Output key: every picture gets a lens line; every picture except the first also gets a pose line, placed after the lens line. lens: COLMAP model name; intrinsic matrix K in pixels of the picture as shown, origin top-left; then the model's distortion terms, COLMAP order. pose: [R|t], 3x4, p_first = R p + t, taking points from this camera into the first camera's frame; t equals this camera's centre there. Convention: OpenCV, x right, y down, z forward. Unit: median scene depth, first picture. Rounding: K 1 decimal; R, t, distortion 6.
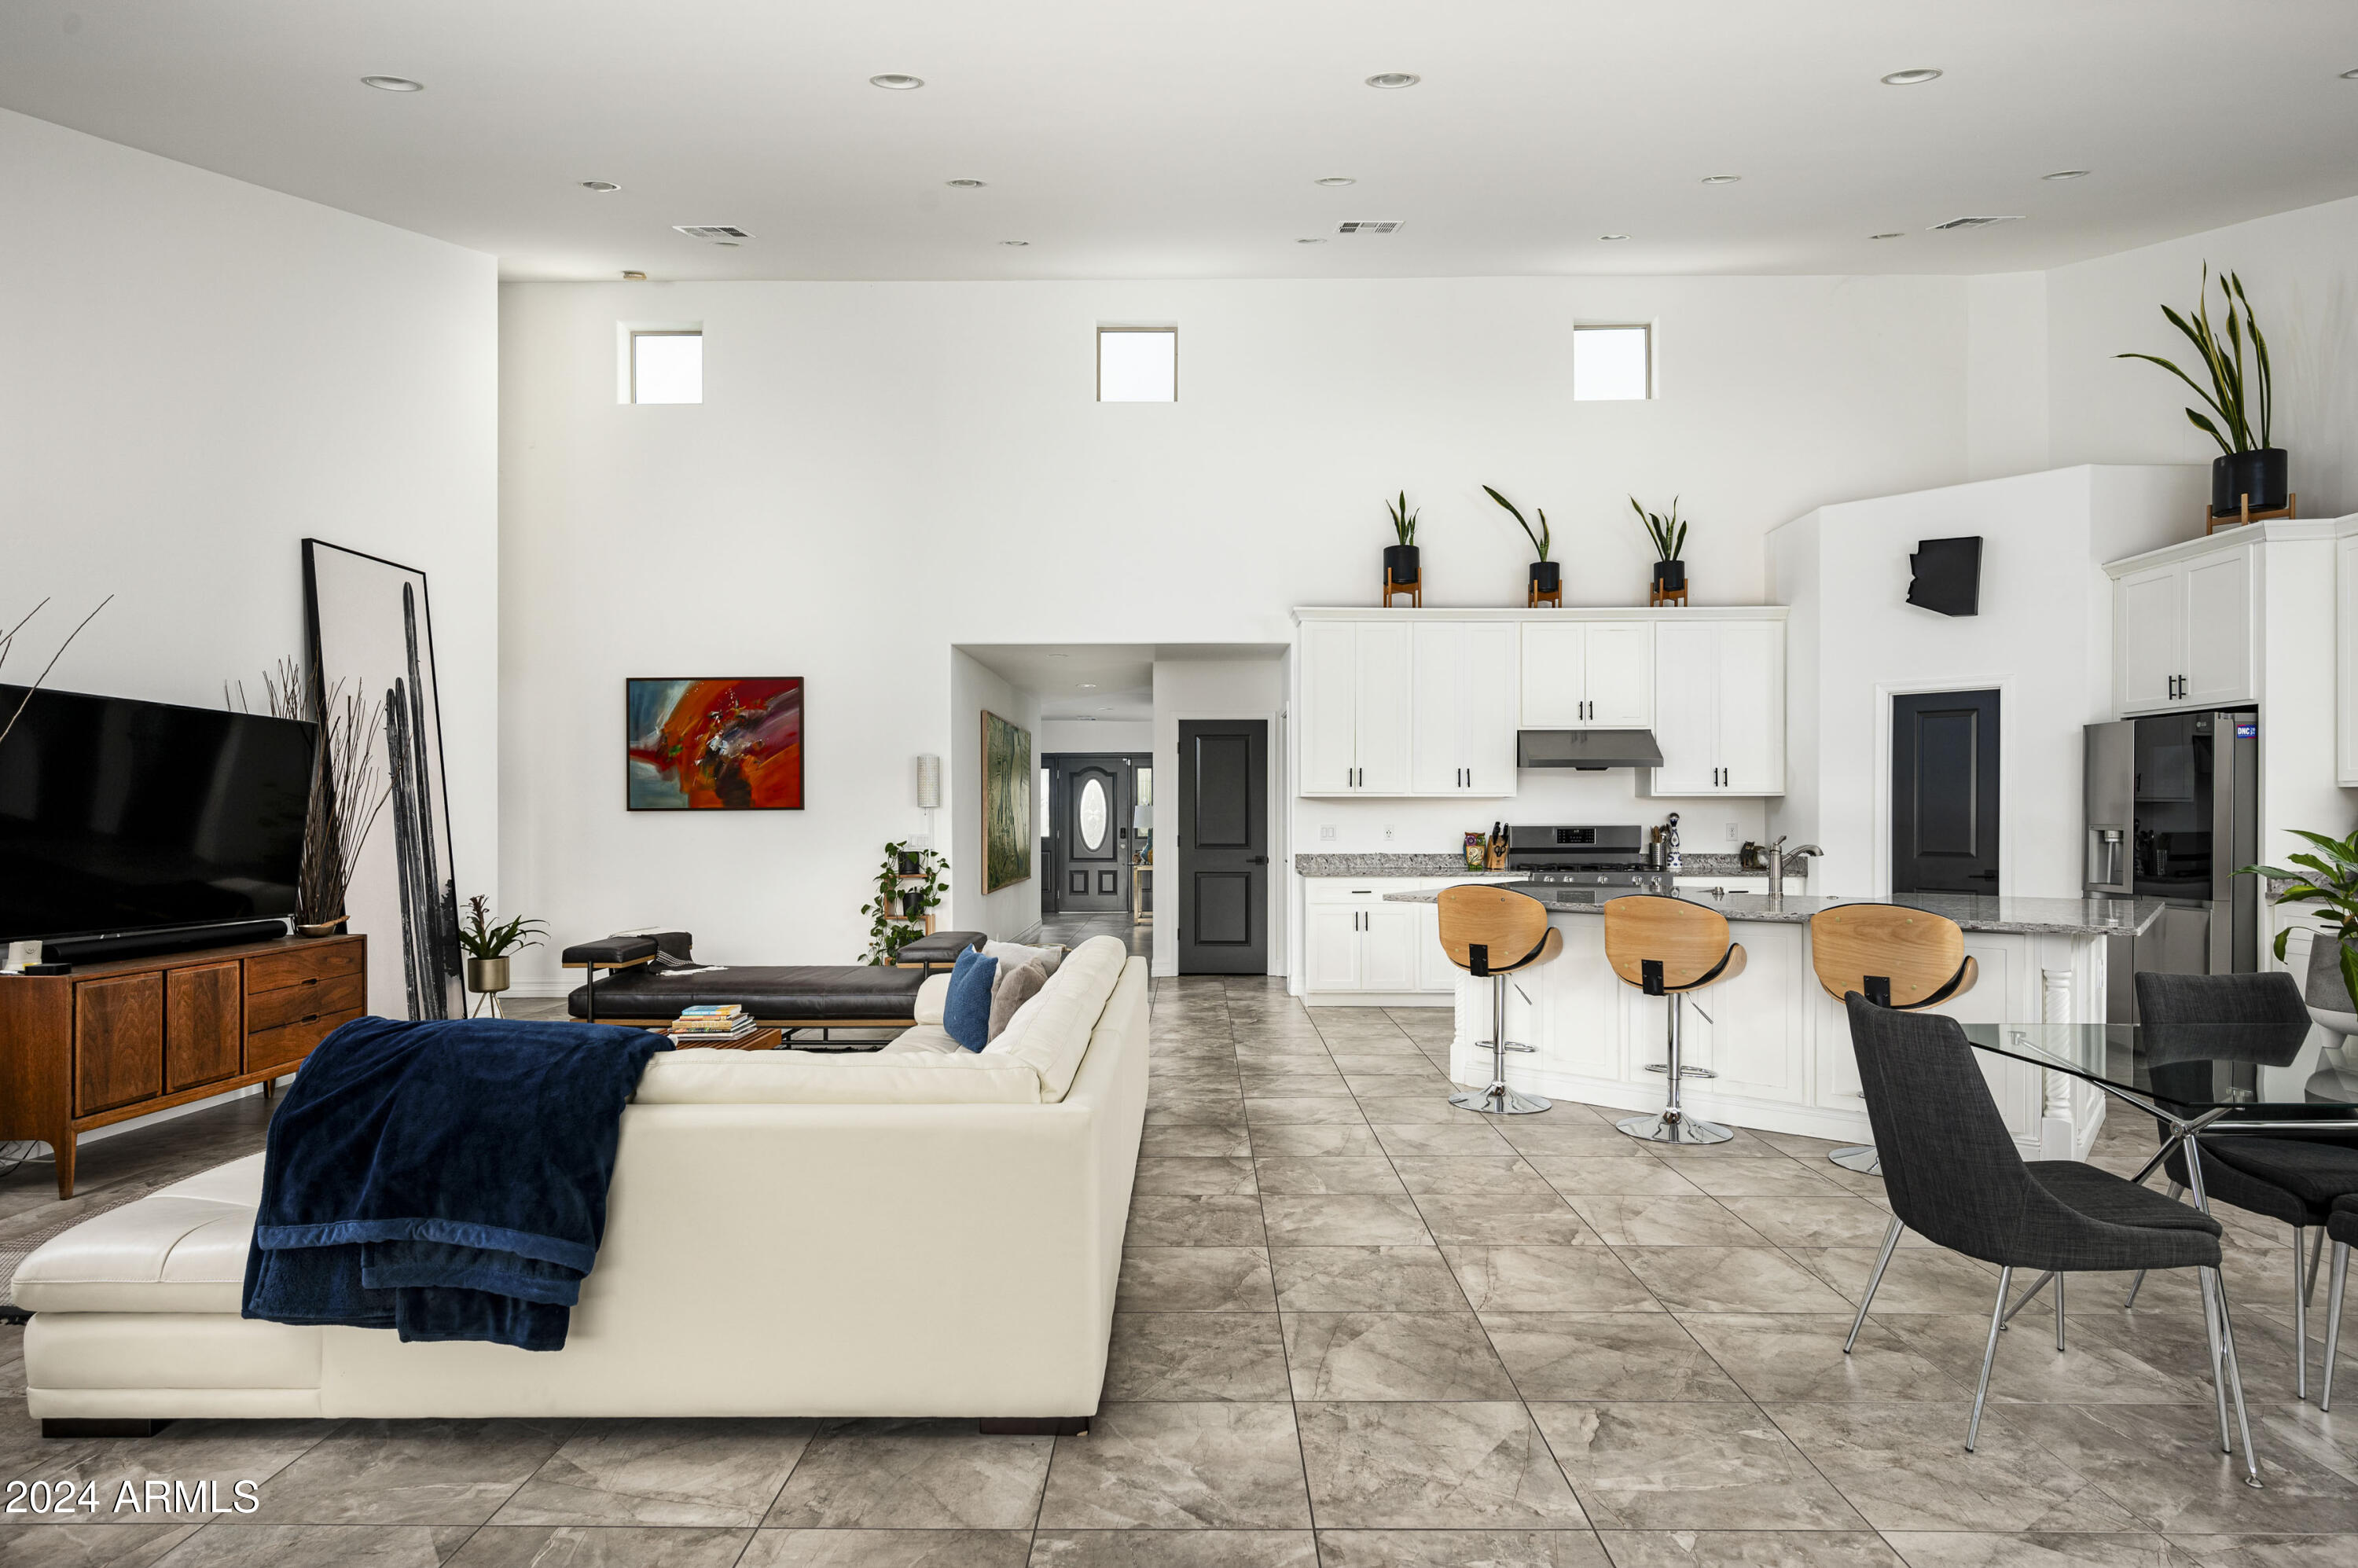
lens RADIAL K [[1284.6, 0, 1186.8], [0, 1284.6, 815.2], [0, 0, 1]] dist [0.001396, 0.001009]
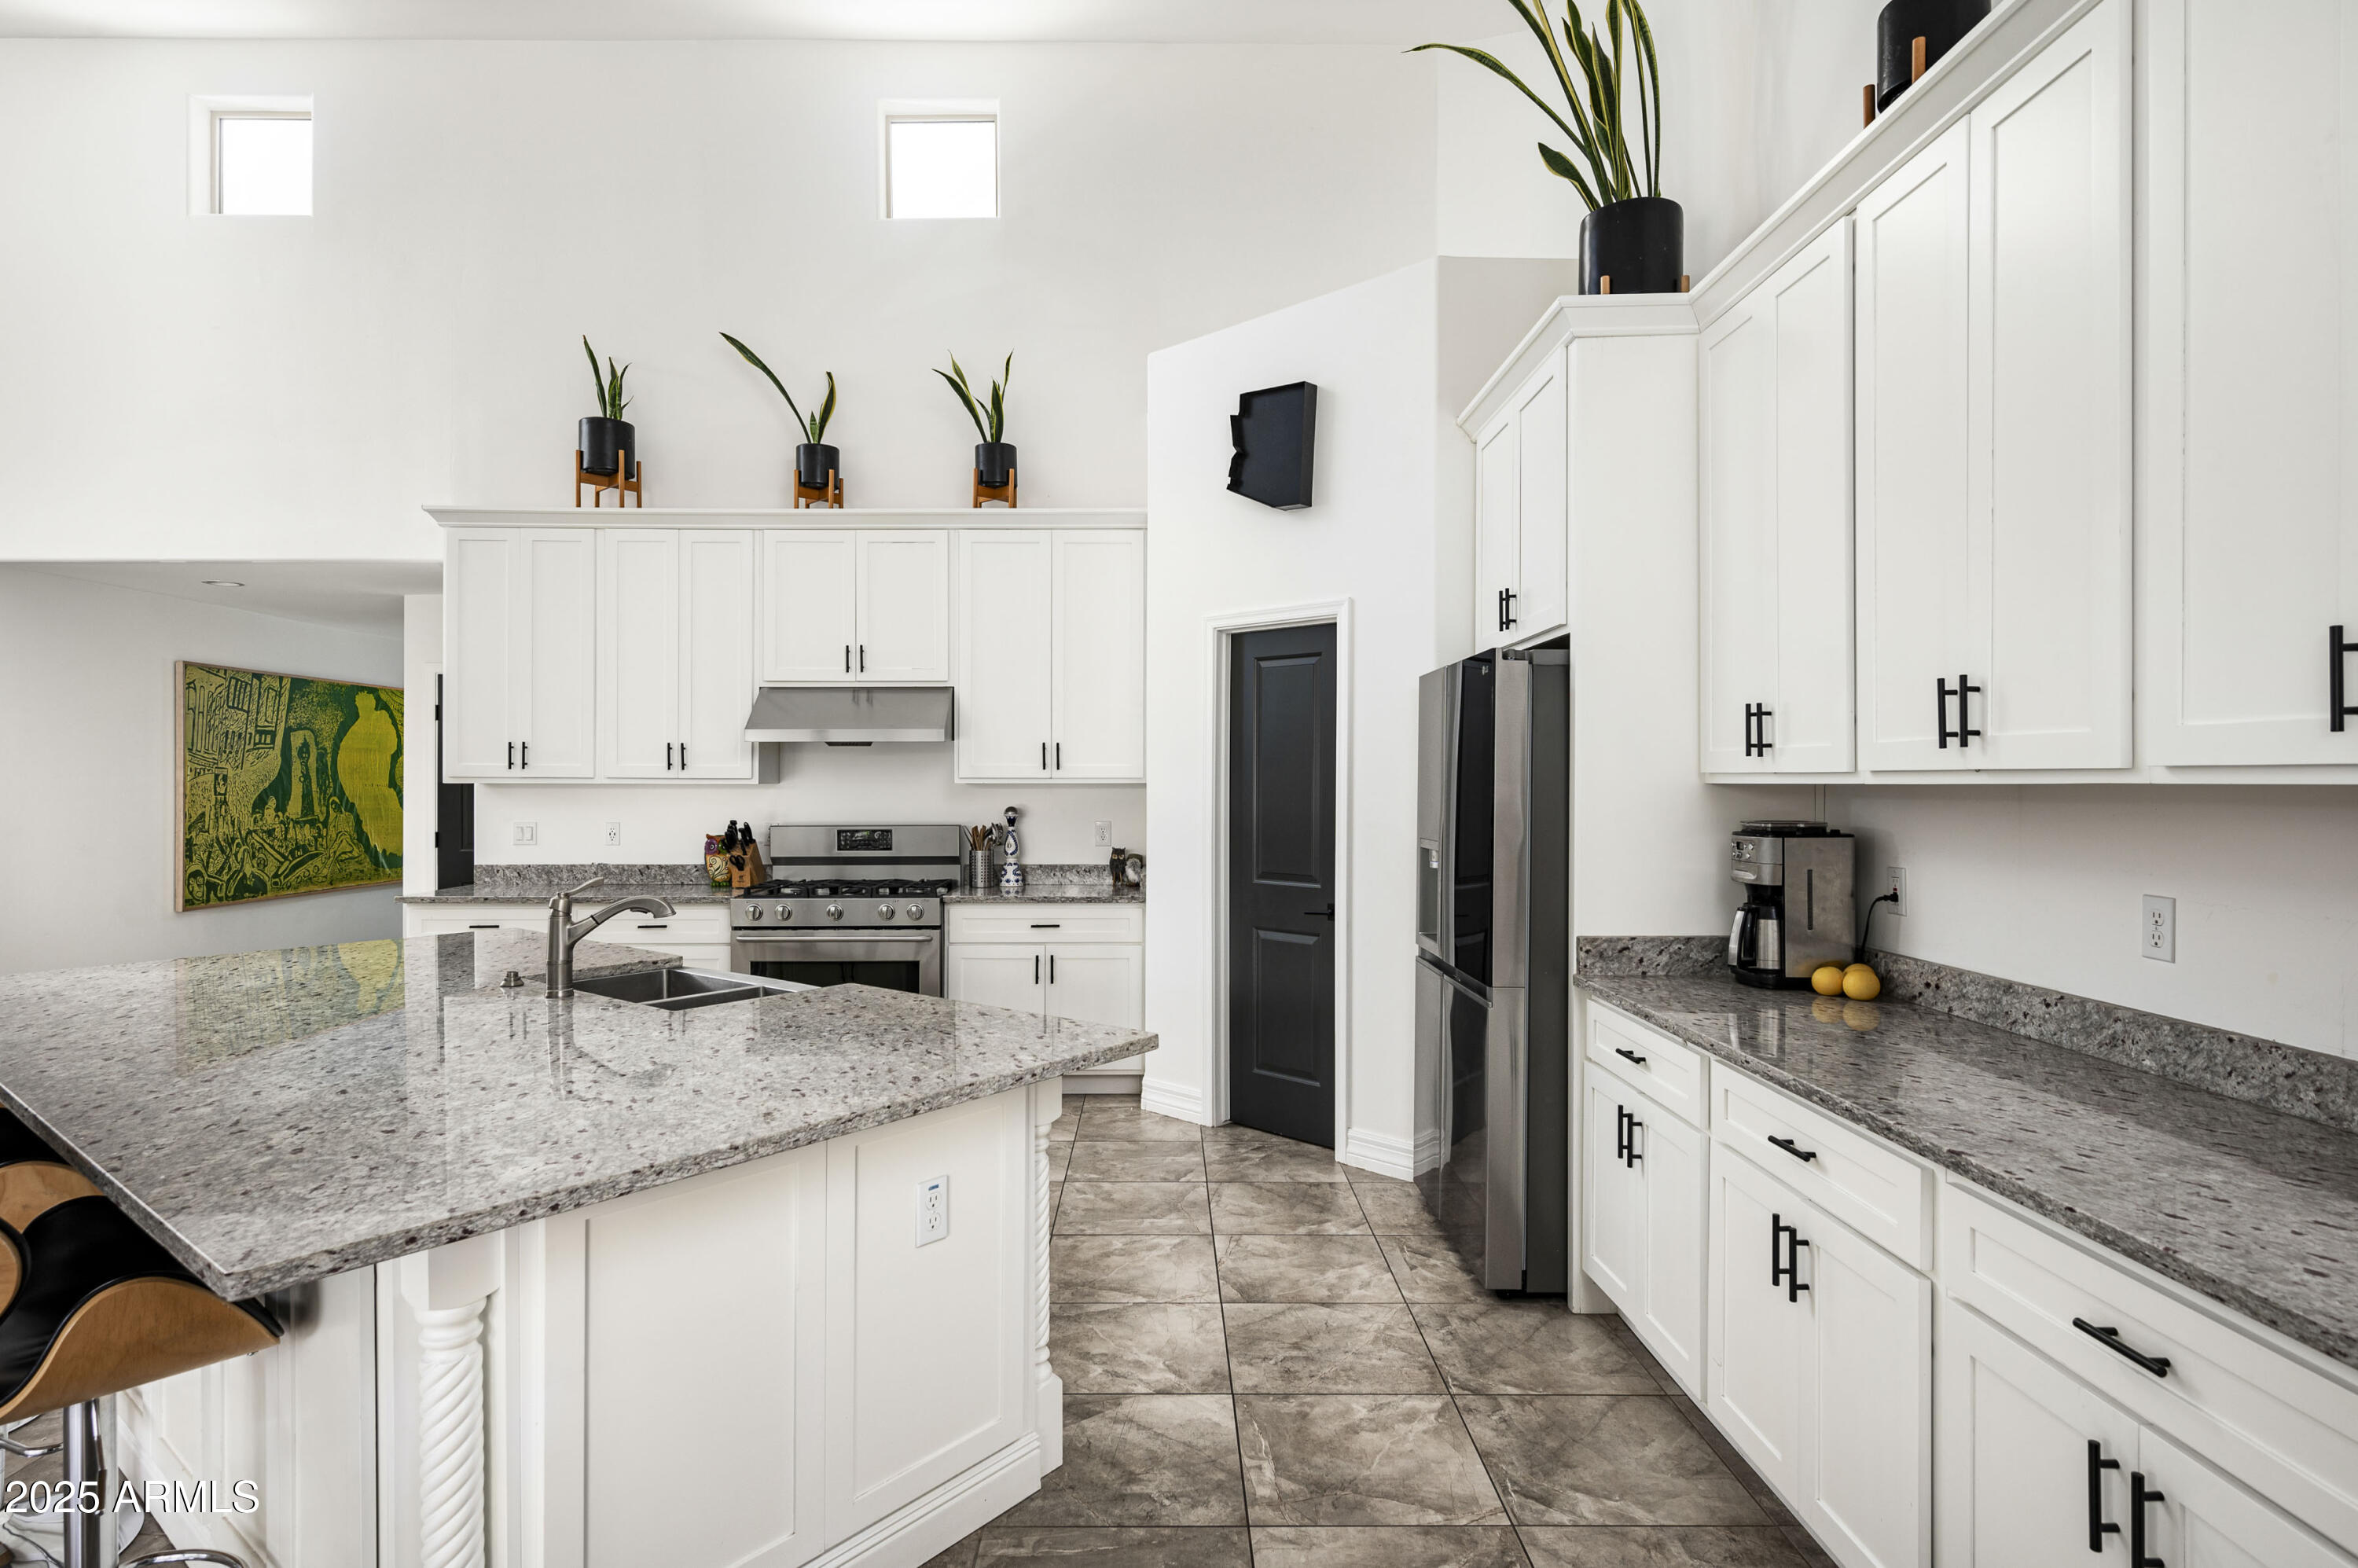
lens RADIAL K [[1243.9, 0, 1179.0], [0, 1243.9, 784.0], [0, 0, 1]] dist [-0.001449, -0.000097]
pose [[0.999824, 0.002321, 0.018612, 0.470322], [-0.002353, 0.999996, 0.001716, -0.016081], [-0.018608, -0.001759, 0.999825, 0.334909]]
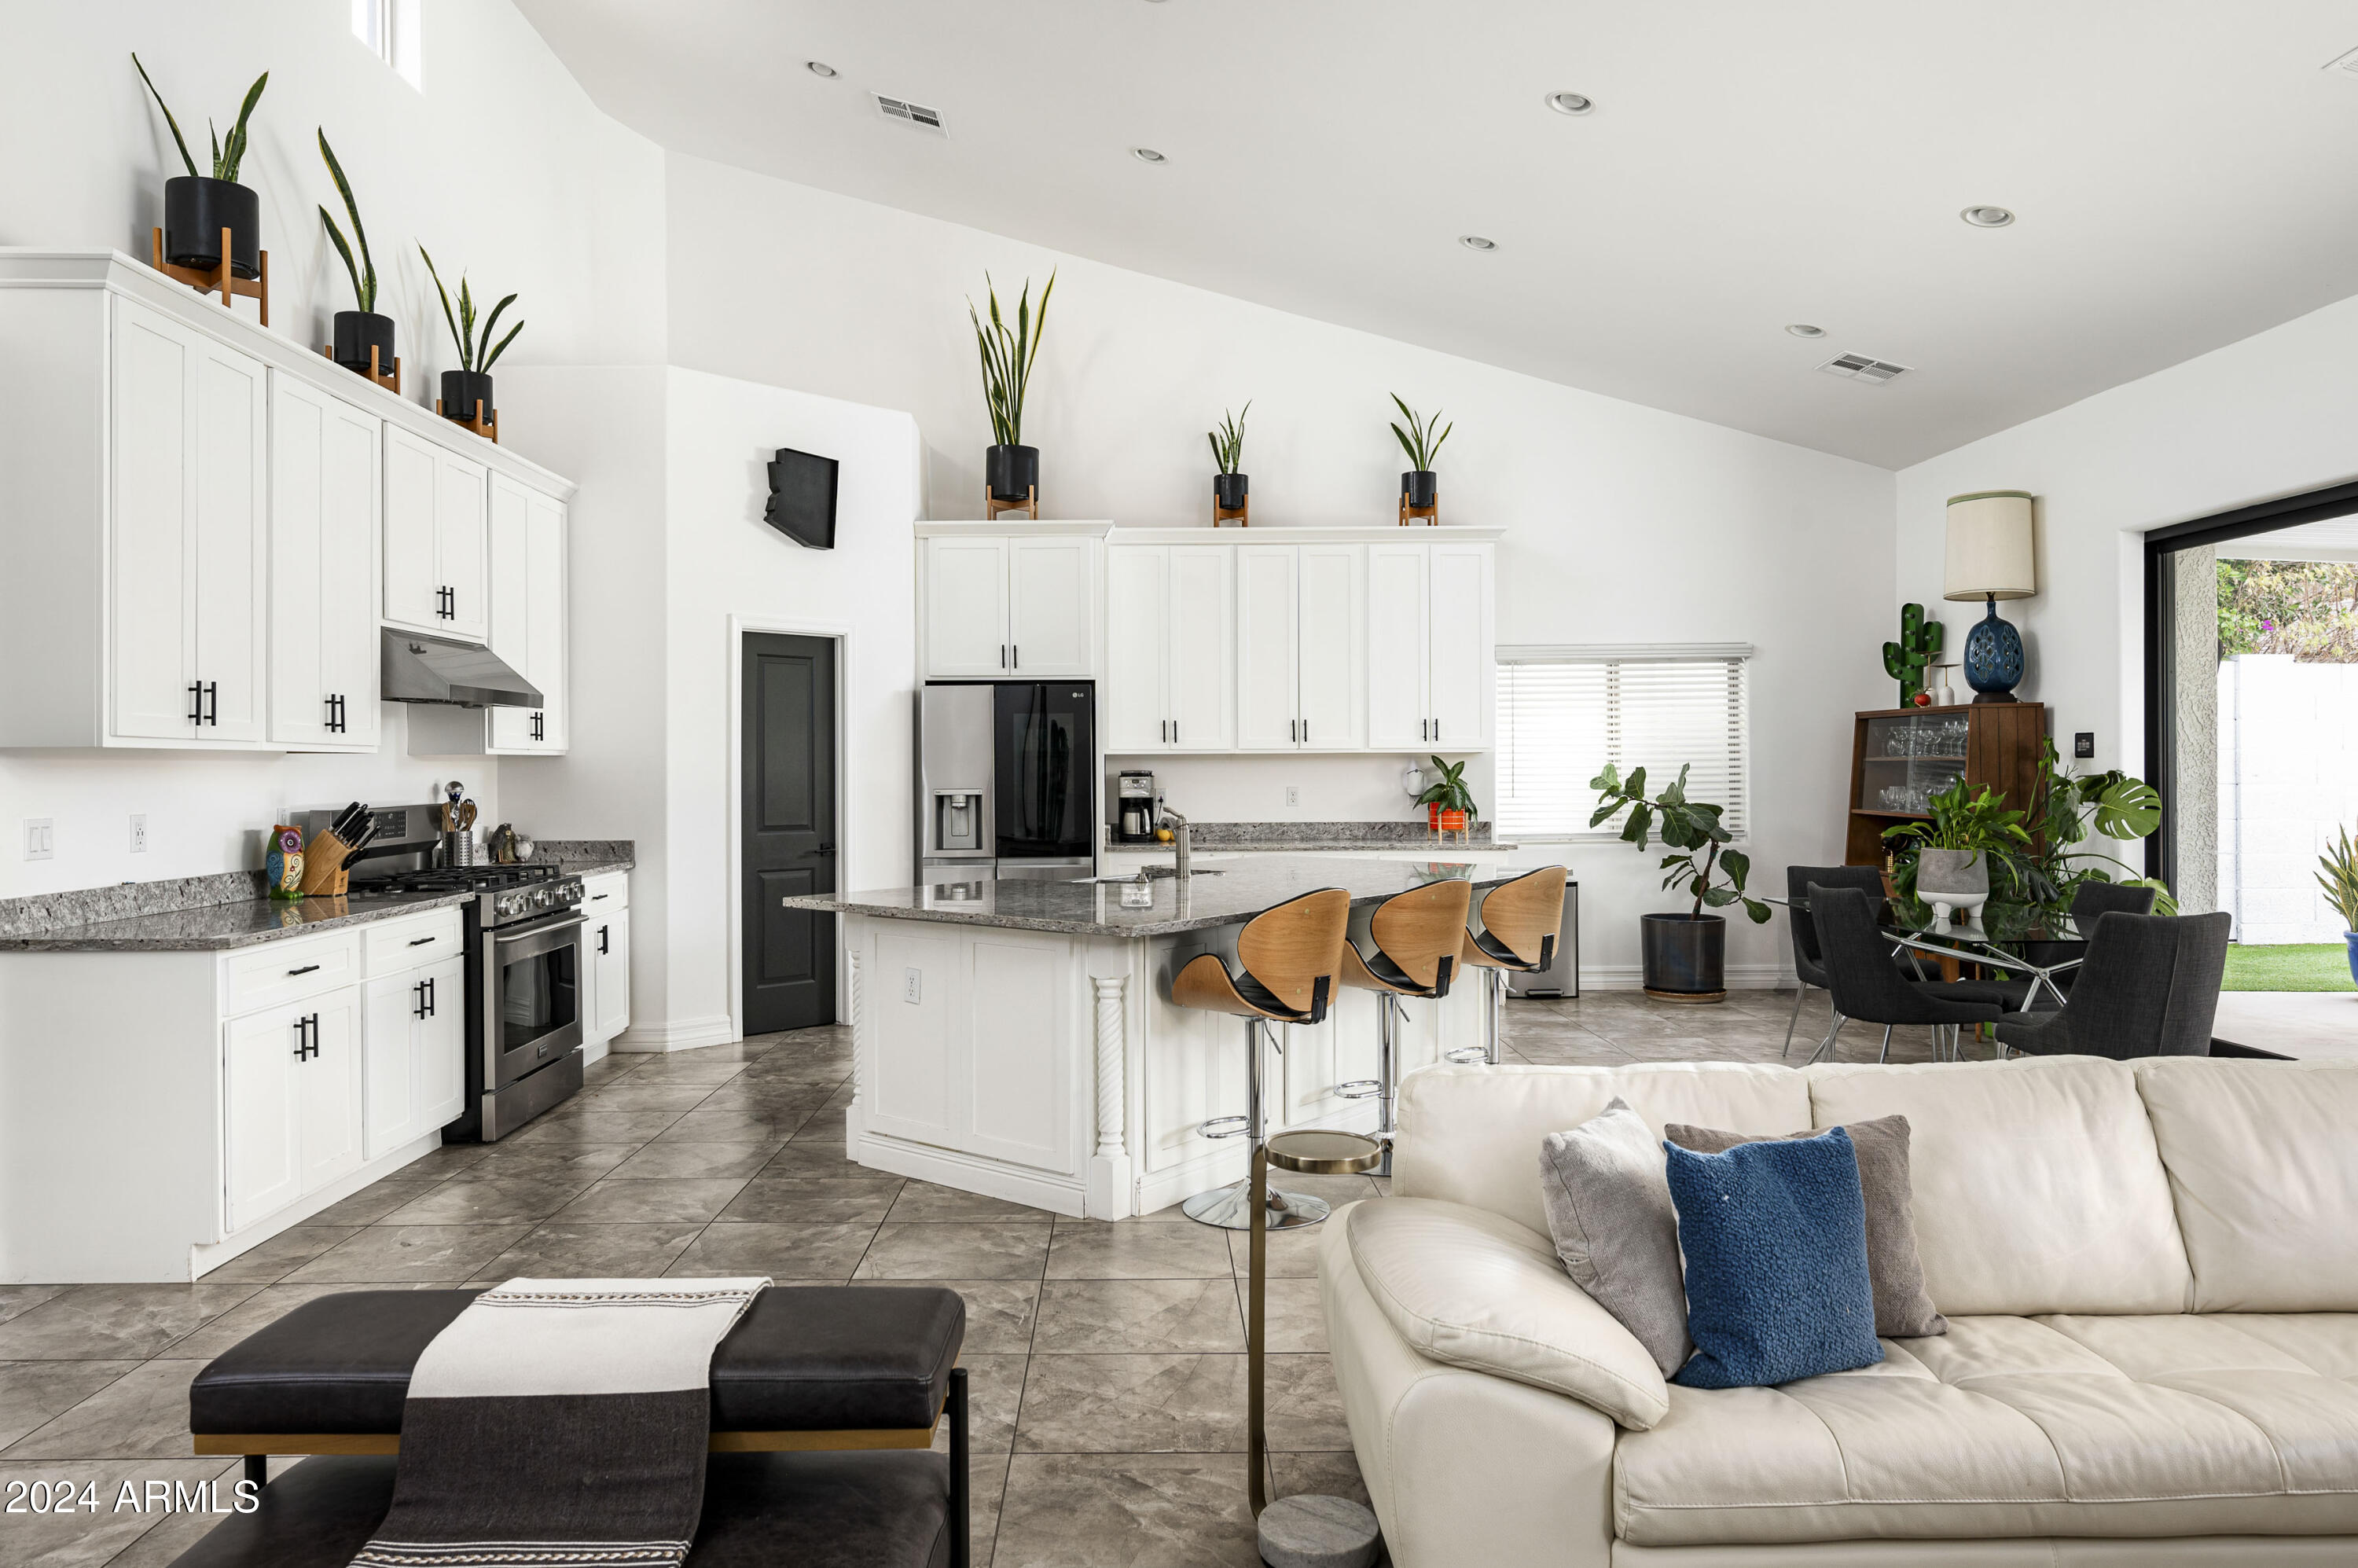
lens RADIAL K [[1560.2, 0, 1158.0], [0, 1560.2, 759.3], [0, 0, 1]] dist [-0.005762, -0.000485]
pose [[-0.022178, 0.005207, 0.999740, -0.384563], [0.004759, 0.999976, -0.005103, -0.007082], [-0.999743, 0.004645, -0.022202, 0.700204]]
